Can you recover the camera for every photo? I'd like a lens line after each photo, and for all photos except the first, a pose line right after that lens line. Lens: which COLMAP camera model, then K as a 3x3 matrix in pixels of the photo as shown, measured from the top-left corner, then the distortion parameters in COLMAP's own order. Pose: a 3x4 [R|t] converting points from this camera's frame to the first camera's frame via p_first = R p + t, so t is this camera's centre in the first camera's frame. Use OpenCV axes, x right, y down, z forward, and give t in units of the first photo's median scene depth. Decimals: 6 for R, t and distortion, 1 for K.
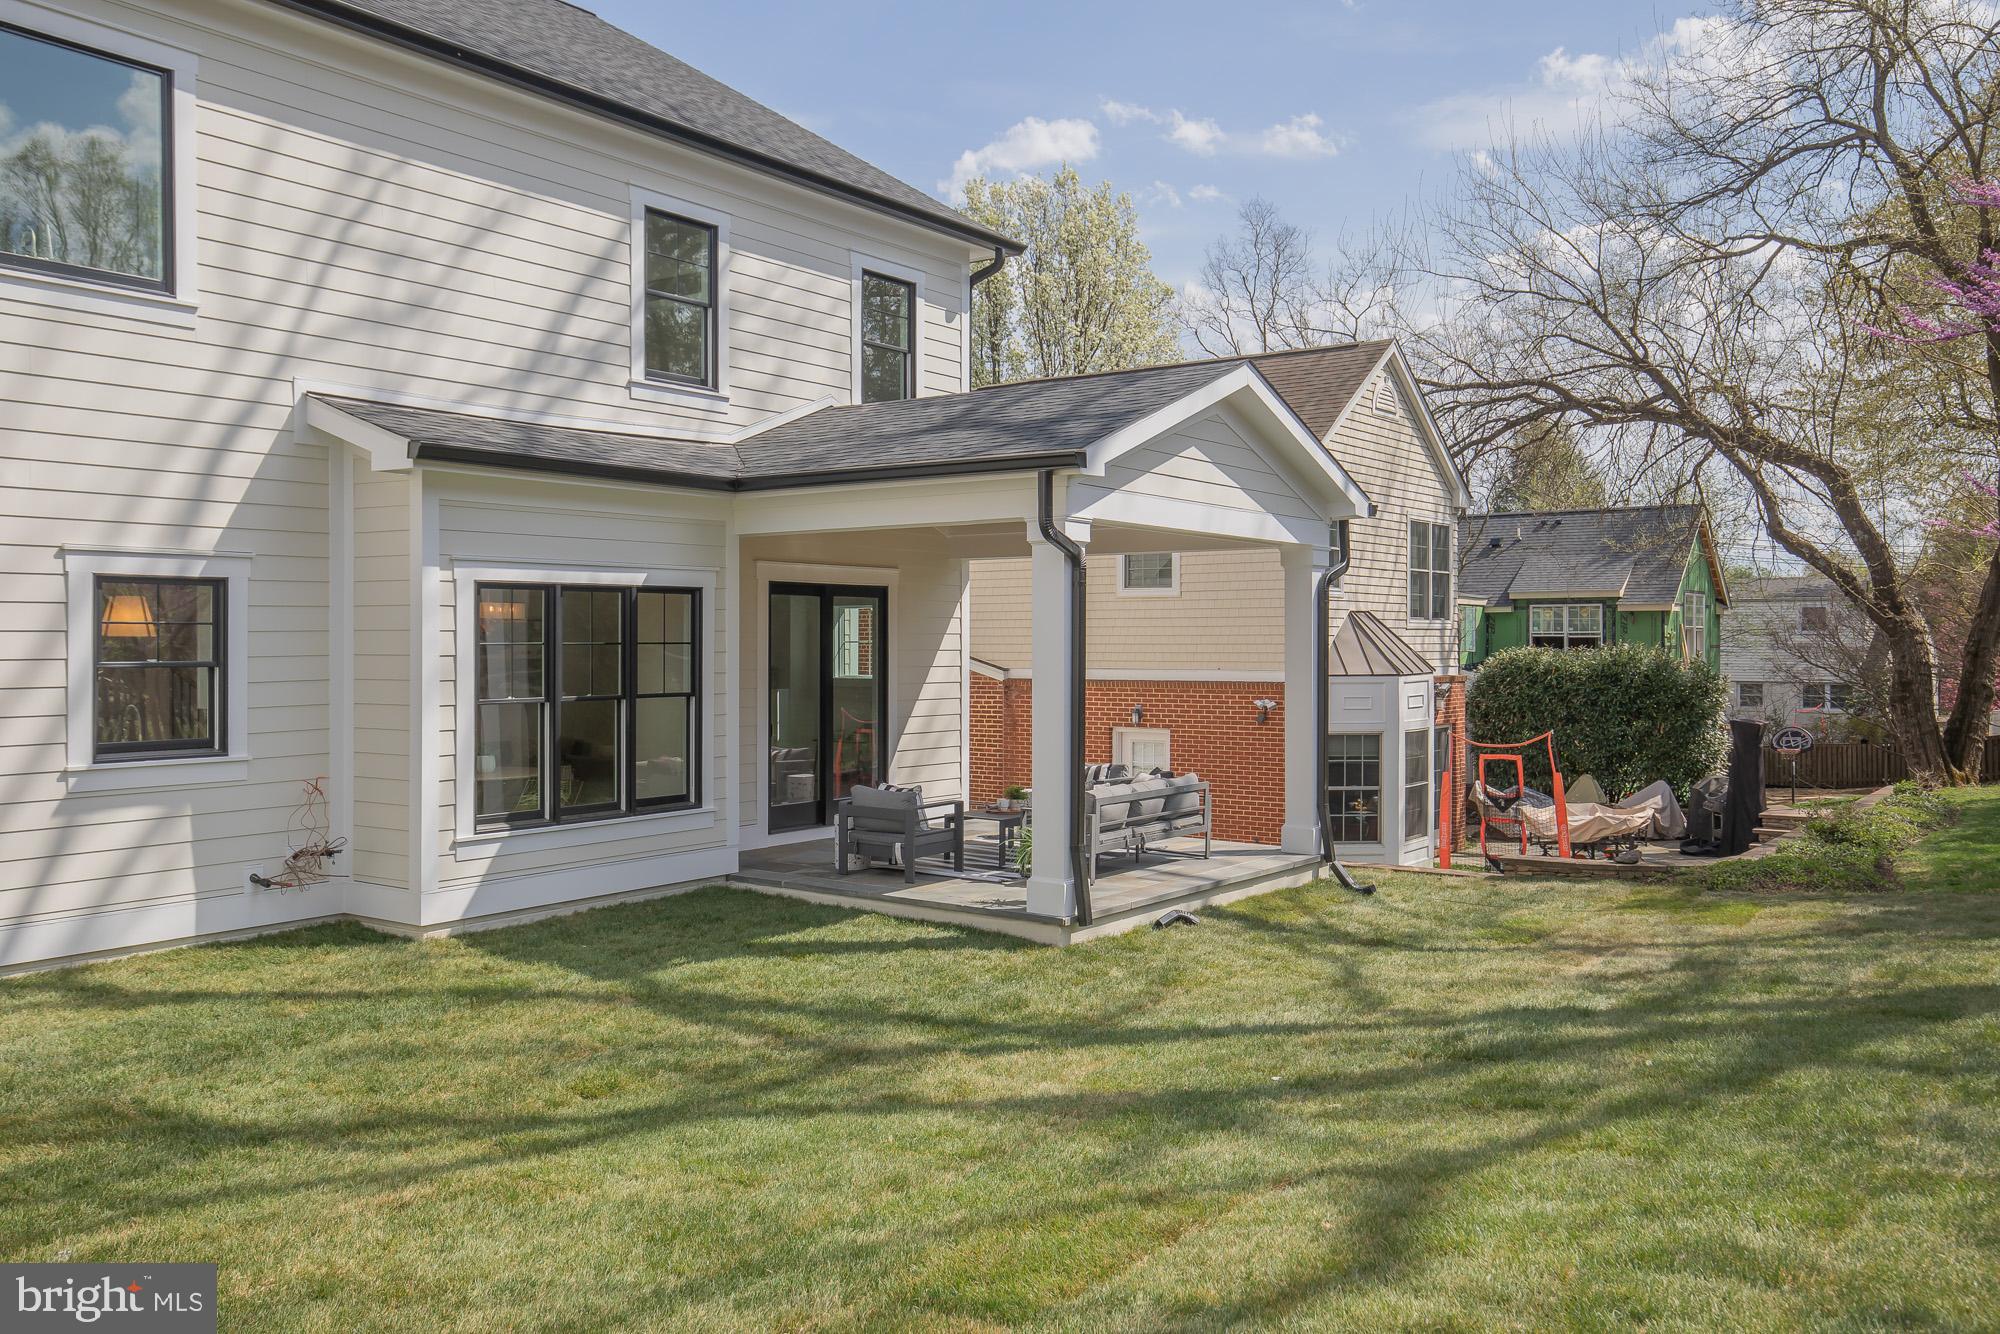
lens RADIAL K [[1601.7, 0, 999.6], [0, 1601.7, 620.8], [0, 0, 1]] dist [0.023412, -0.006238]
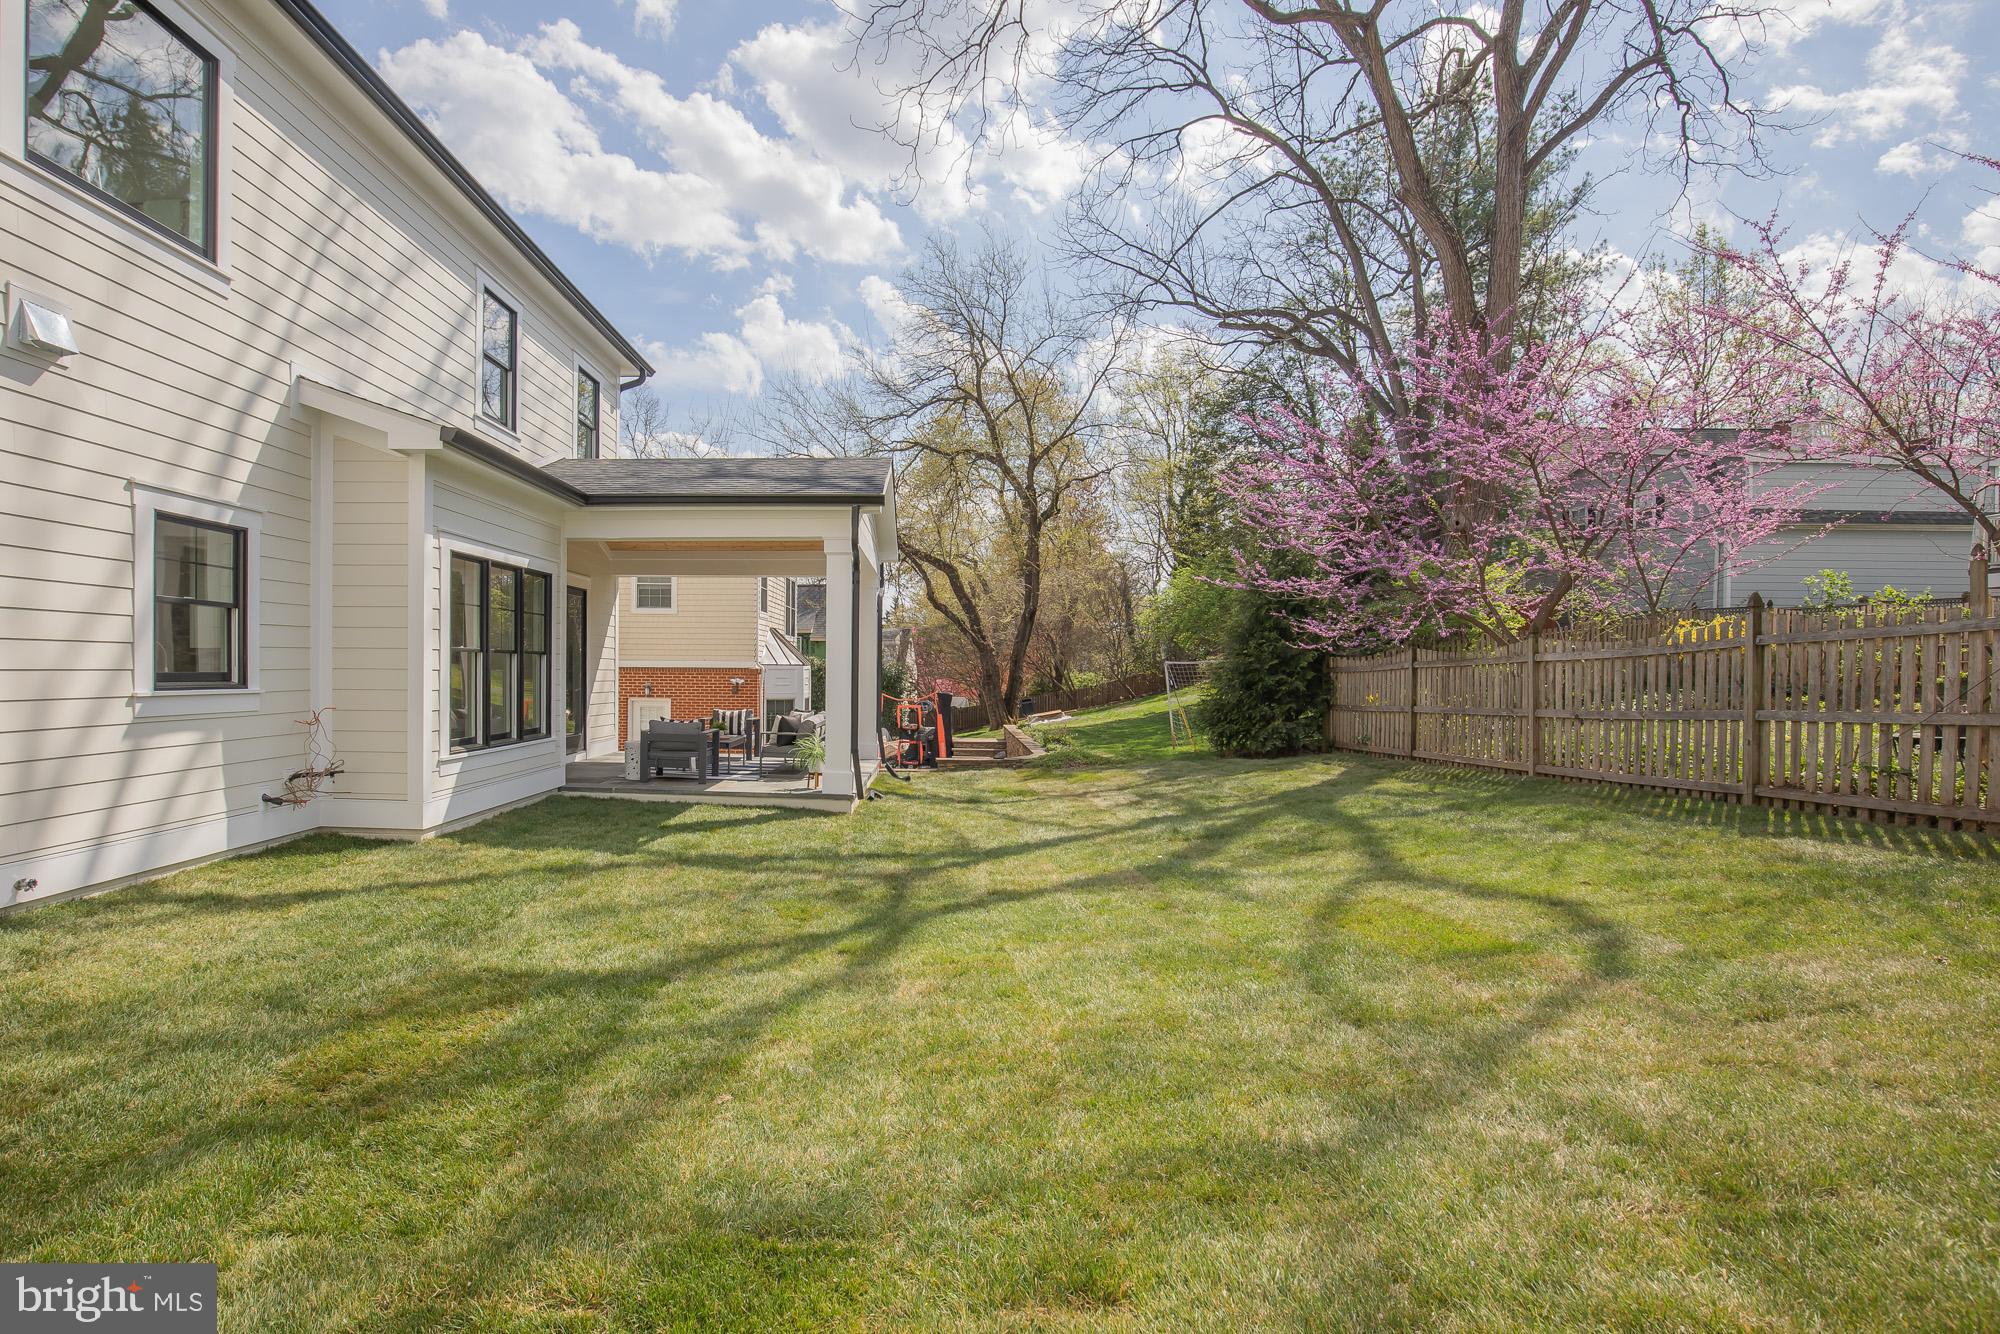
lens RADIAL K [[934.0, 0, 994.1], [0, 934.0, 658.1], [0, 0, 1]] dist [-0.031277, 0.001234]
pose [[0.844852, 0.007962, 0.534941, -0.364940], [-0.015401, 0.999837, 0.009442, 0.046811], [-0.534779, -0.016216, 0.844836, 0.181050]]
